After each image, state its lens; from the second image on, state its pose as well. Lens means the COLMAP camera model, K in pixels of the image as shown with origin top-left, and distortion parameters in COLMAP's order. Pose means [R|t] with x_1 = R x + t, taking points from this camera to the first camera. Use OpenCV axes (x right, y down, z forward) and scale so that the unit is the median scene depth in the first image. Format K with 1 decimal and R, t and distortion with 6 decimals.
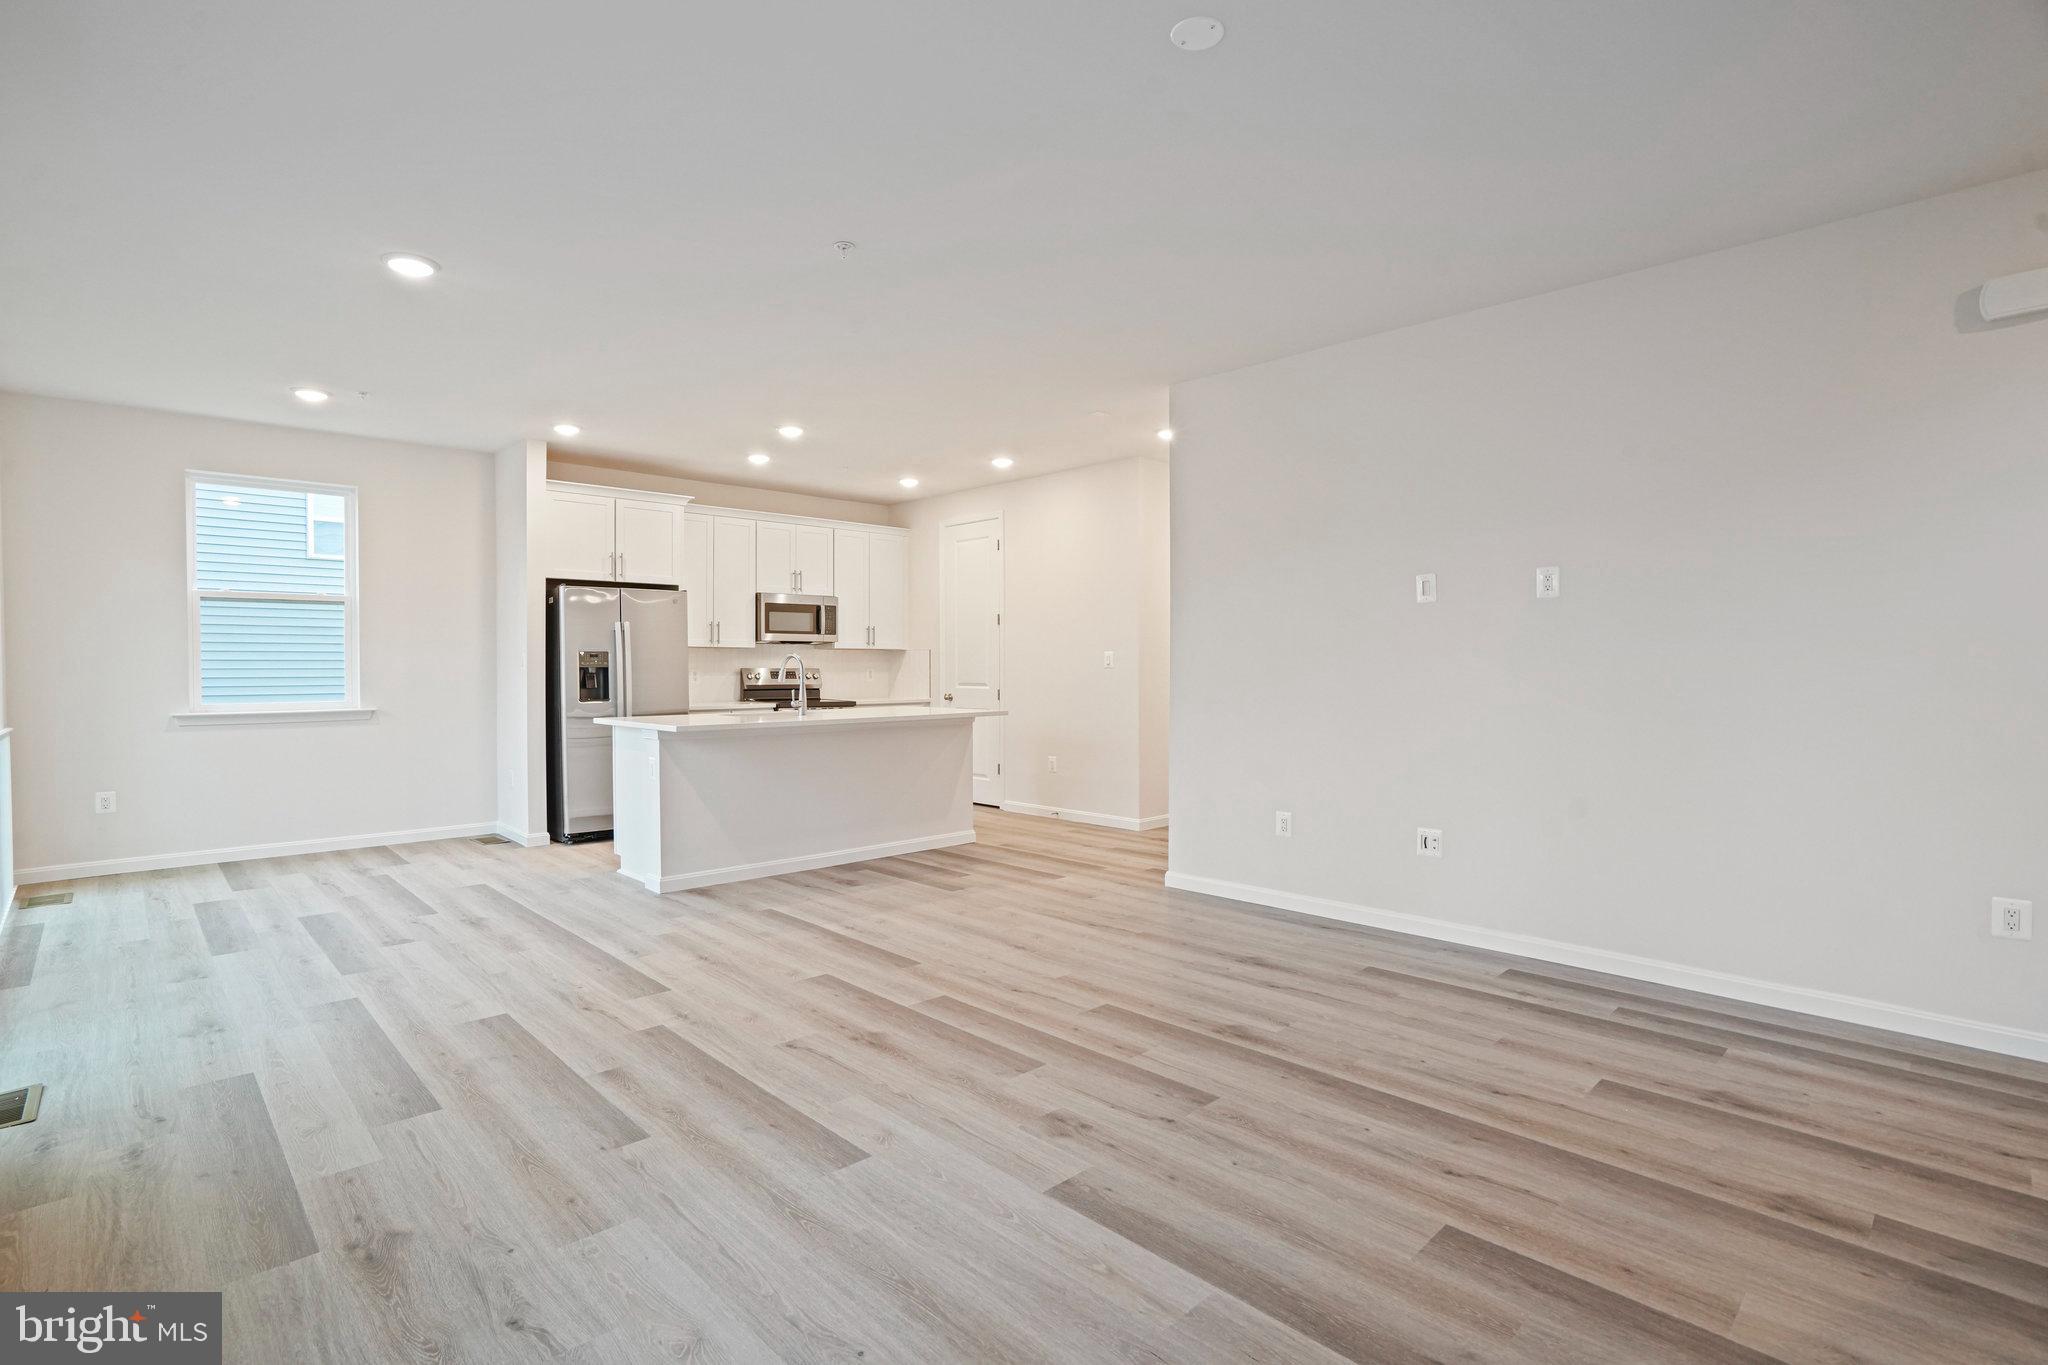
lens RADIAL K [[983.0, 0, 1014.6], [0, 983.0, 681.5], [0, 0, 1]] dist [-0.059138, 0.027223]
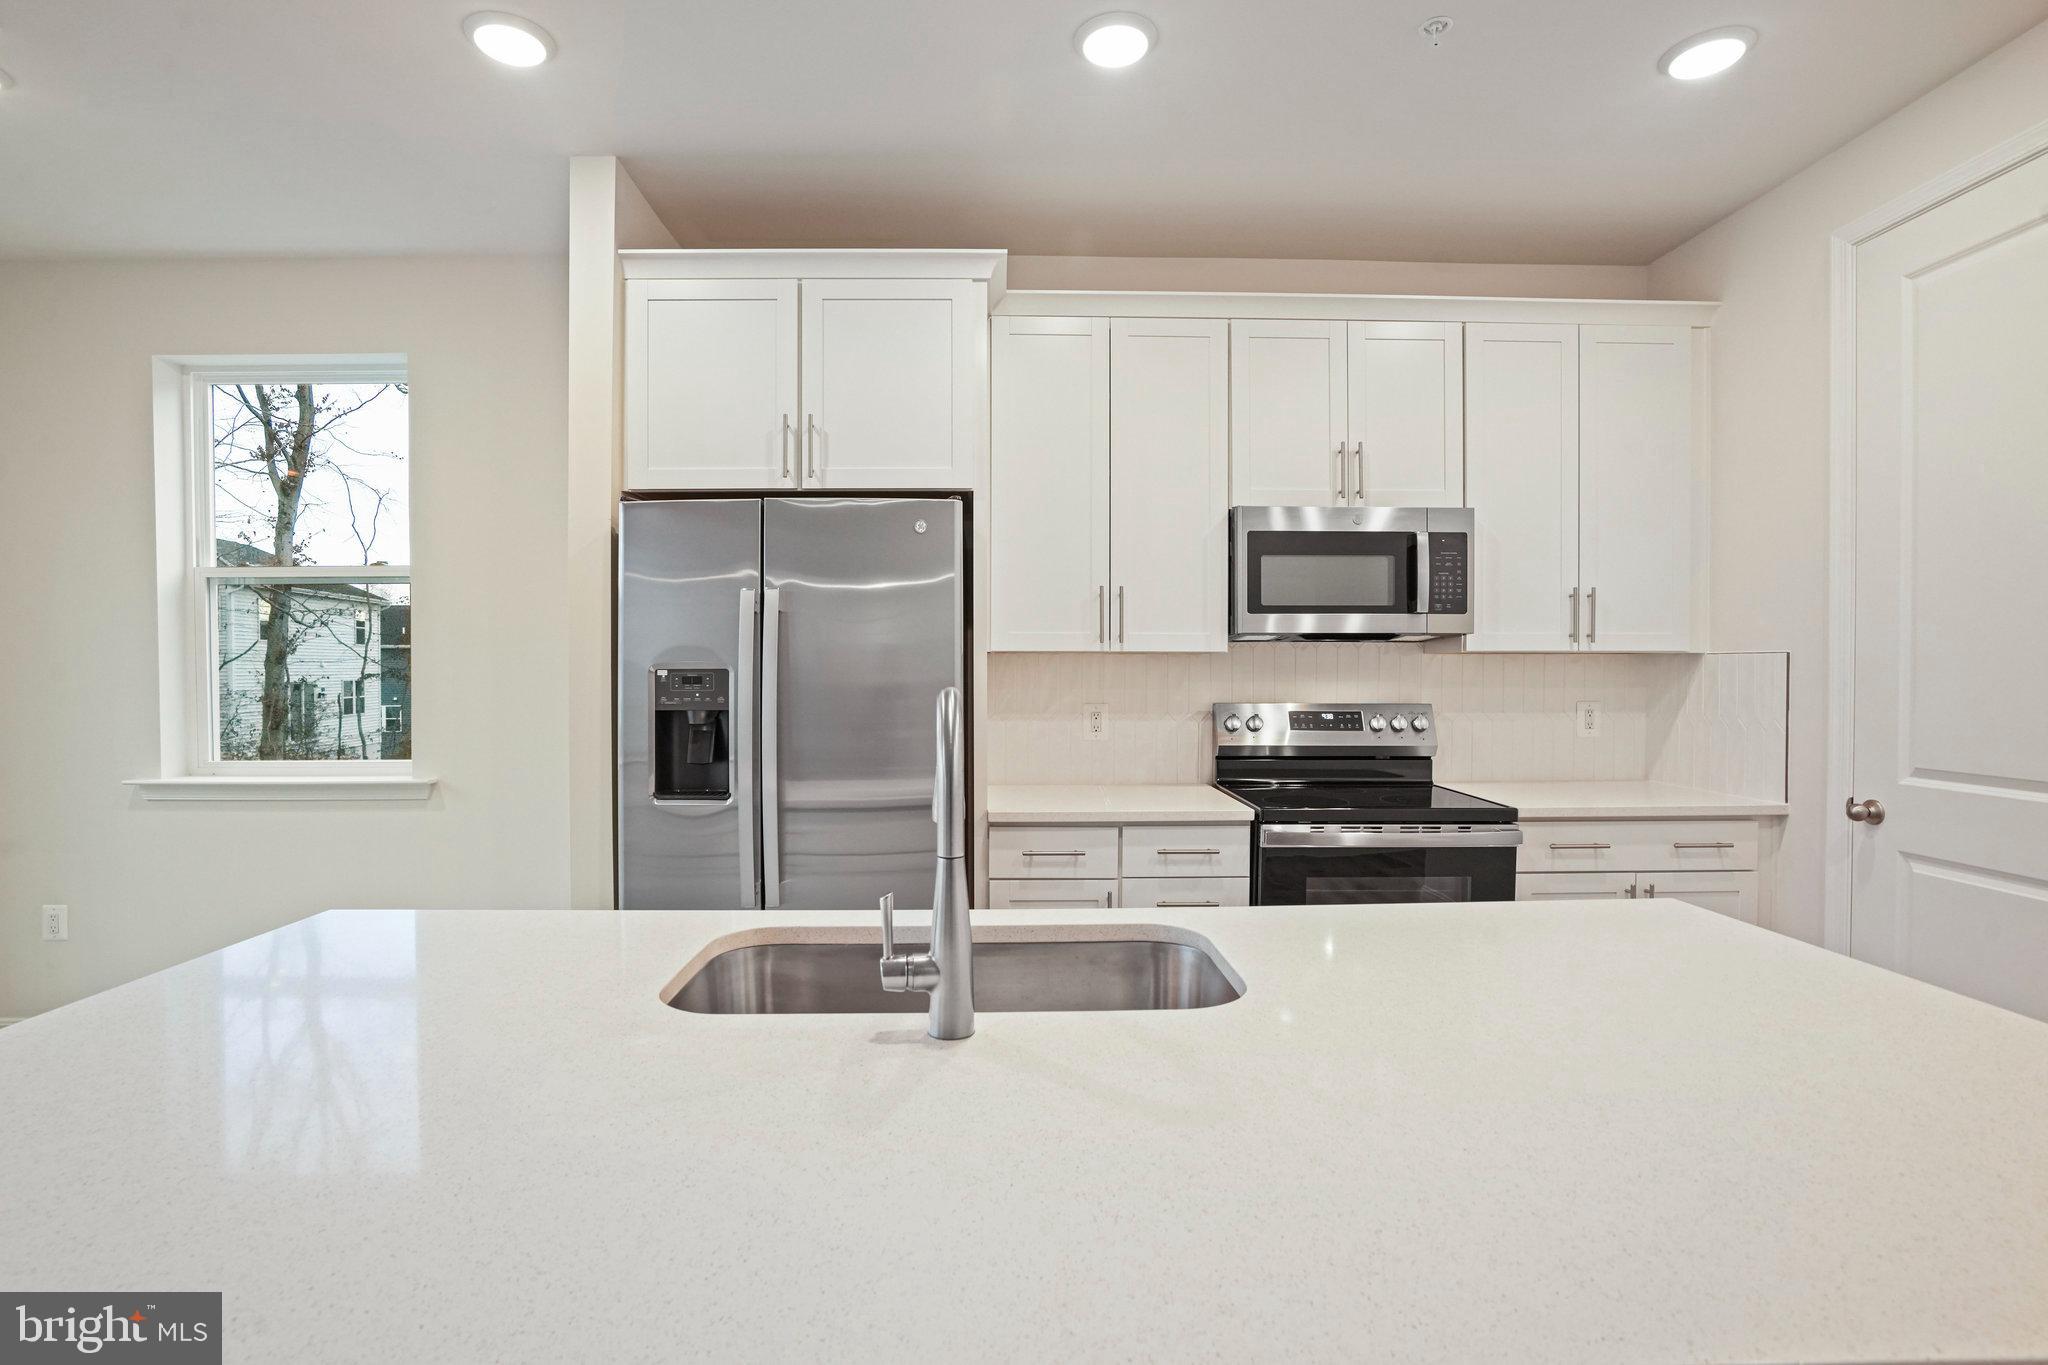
lens RADIAL K [[983.0, 0, 1014.6], [0, 983.0, 681.5], [0, 0, 1]] dist [-0.059138, 0.027223]
pose [[0.730918, 0.008793, -0.682409, -0.138834], [-0.010081, 0.999947, 0.002088, -0.050592], [0.682391, 0.005353, 0.730968, 1.452113]]
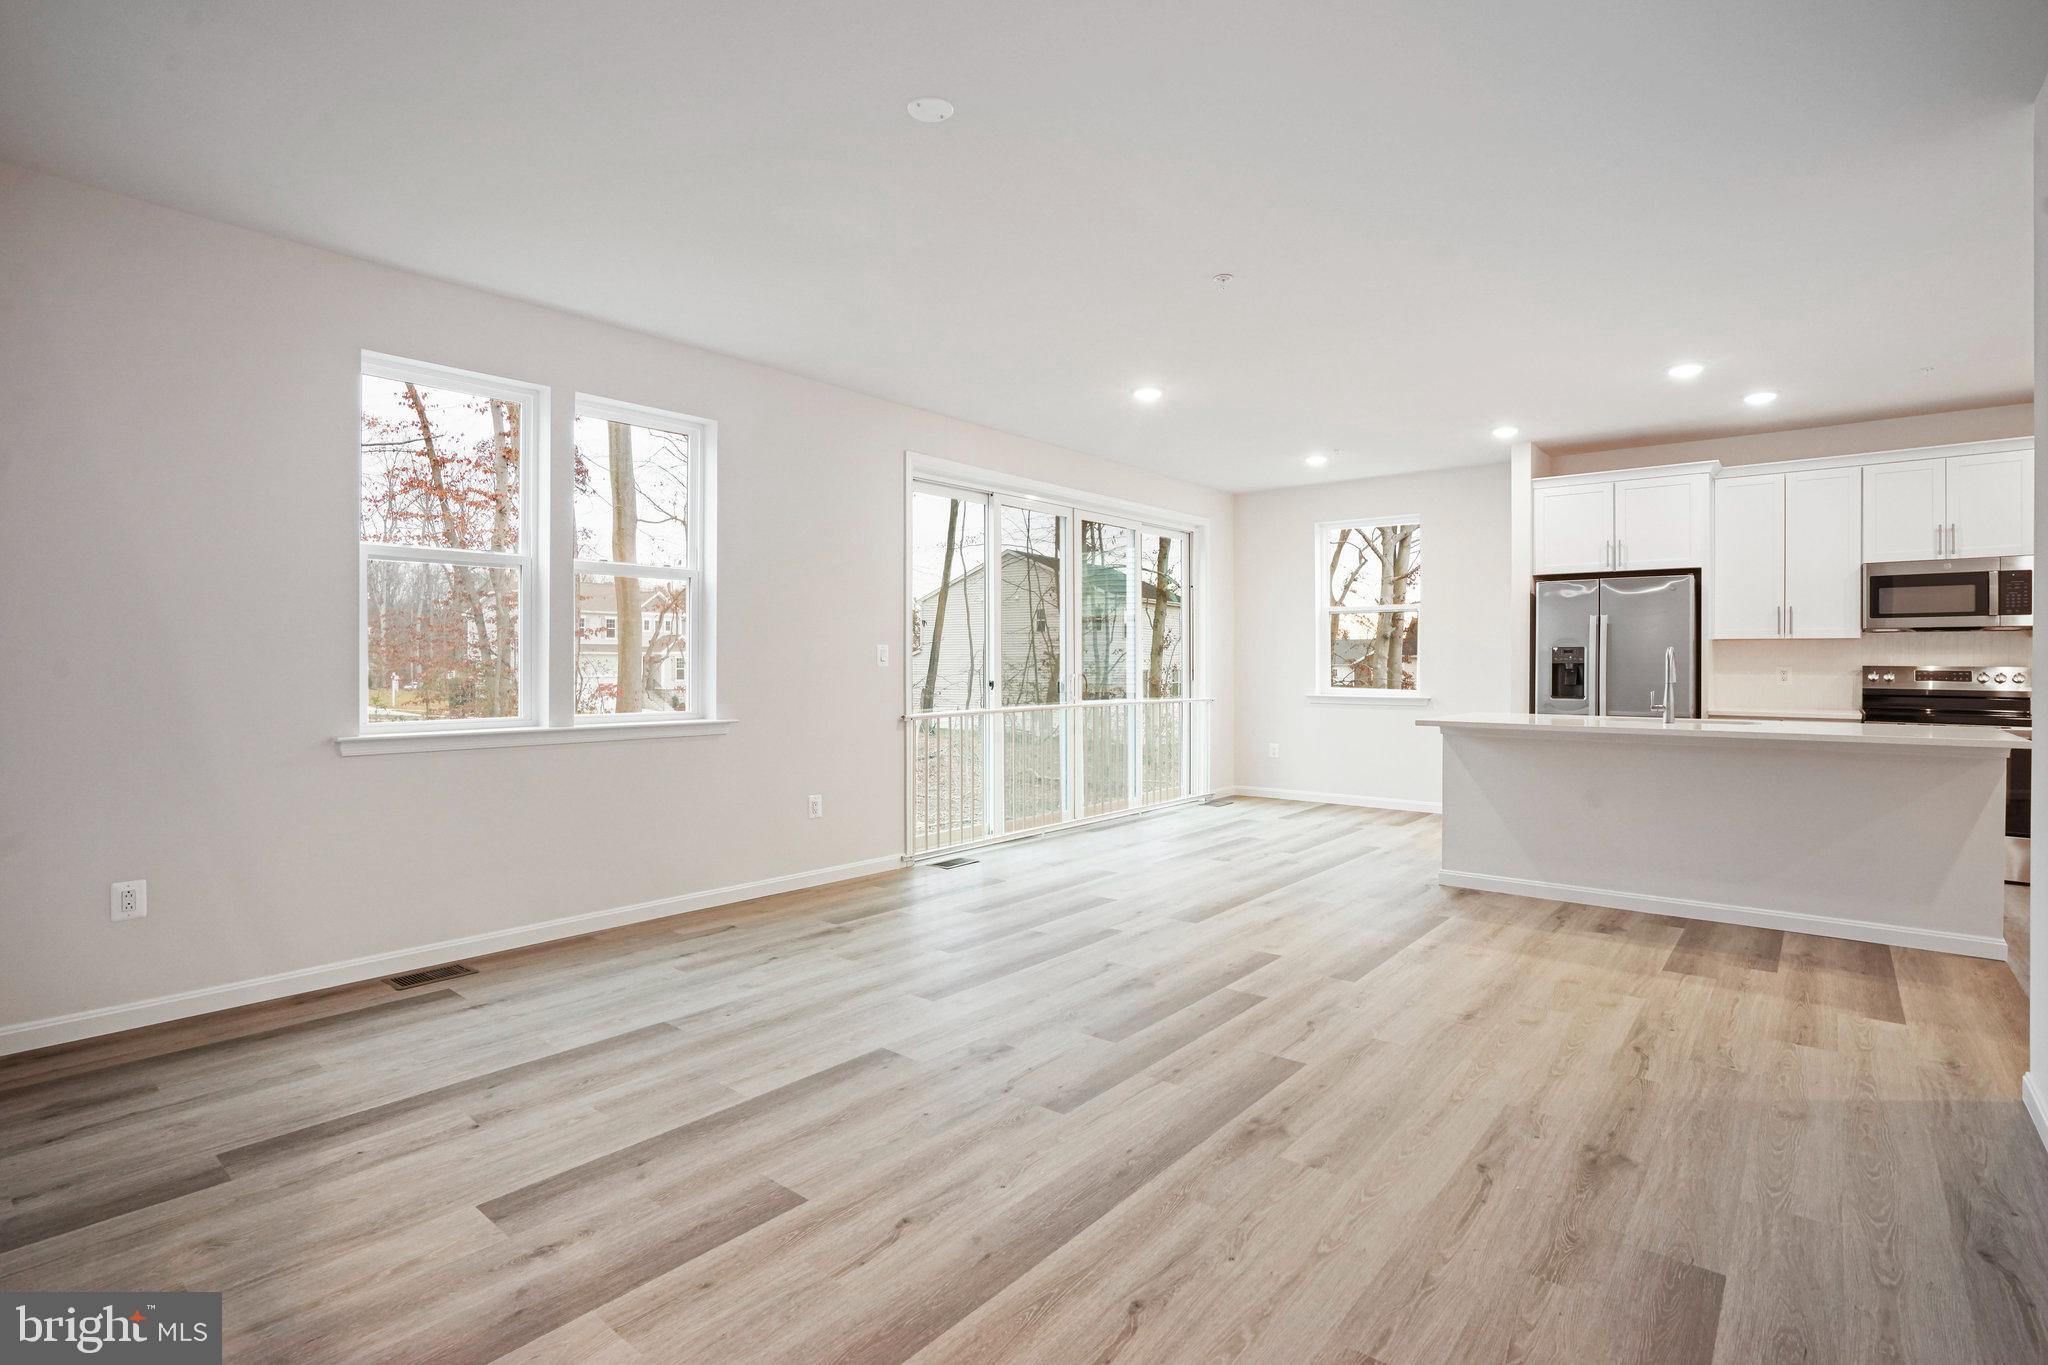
lens RADIAL K [[992.1, 0, 1012.7], [0, 992.1, 656.3], [0, 0, 1]] dist [-0.057352, 0.024500]
pose [[0.104367, -0.004328, -0.994529, 0.864133], [-0.017948, 0.999819, -0.006235, -0.009831], [0.994377, 0.018501, 0.104270, 0.624758]]
